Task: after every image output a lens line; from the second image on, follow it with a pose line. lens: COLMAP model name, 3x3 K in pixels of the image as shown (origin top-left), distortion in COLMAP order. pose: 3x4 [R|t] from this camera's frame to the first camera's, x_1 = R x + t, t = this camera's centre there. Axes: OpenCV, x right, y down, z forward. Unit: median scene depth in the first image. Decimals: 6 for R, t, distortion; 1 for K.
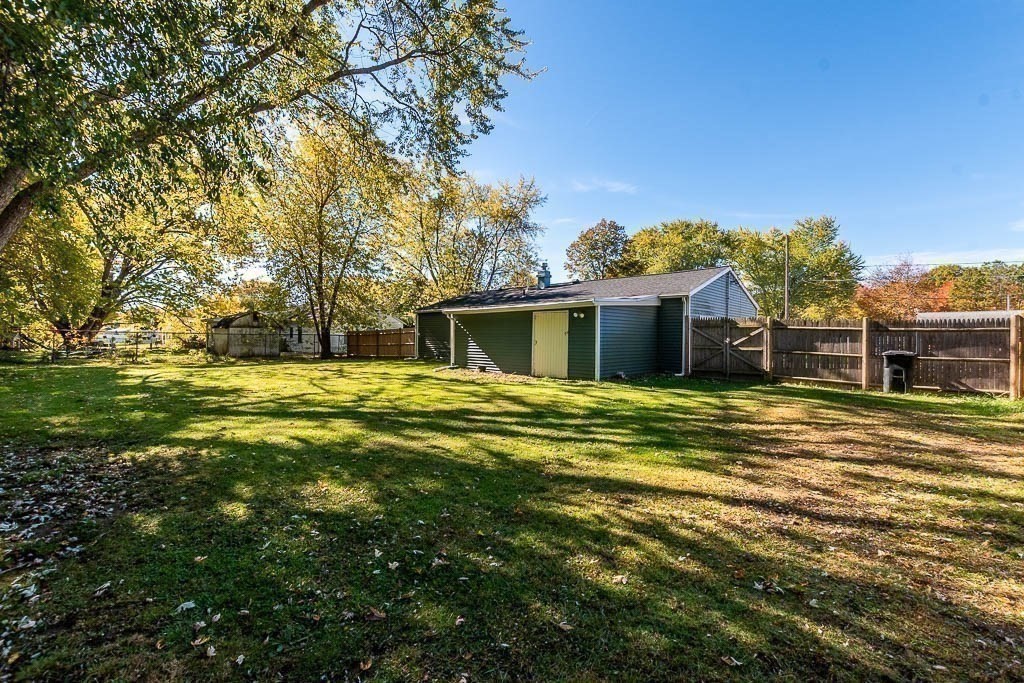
lens RADIAL K [[448.7, 0, 510.3], [0, 448.7, 343.0], [0, 0, 1]] dist [-0.015383, 0.000669]
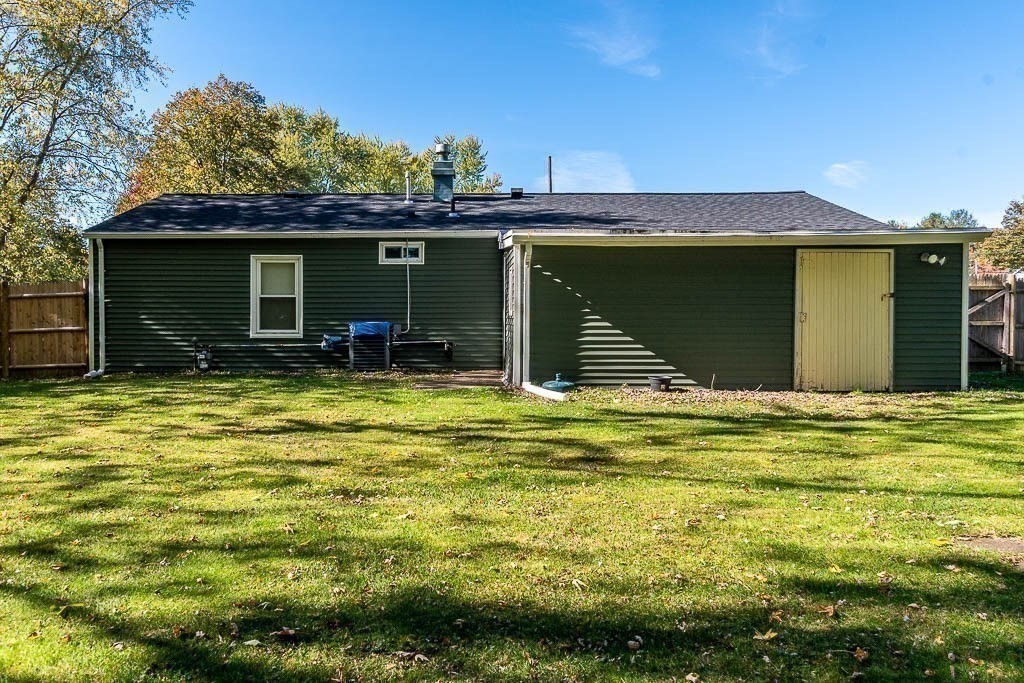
lens RADIAL K [[764.0, 0, 511.8], [0, 764.0, 338.8], [0, 0, 1]] dist [0.009954, 0.000834]
pose [[0.723445, -0.029535, 0.689750, -0.720427], [0.013386, 0.999497, 0.028759, -0.005576], [-0.690252, -0.011573, 0.723477, 0.665973]]
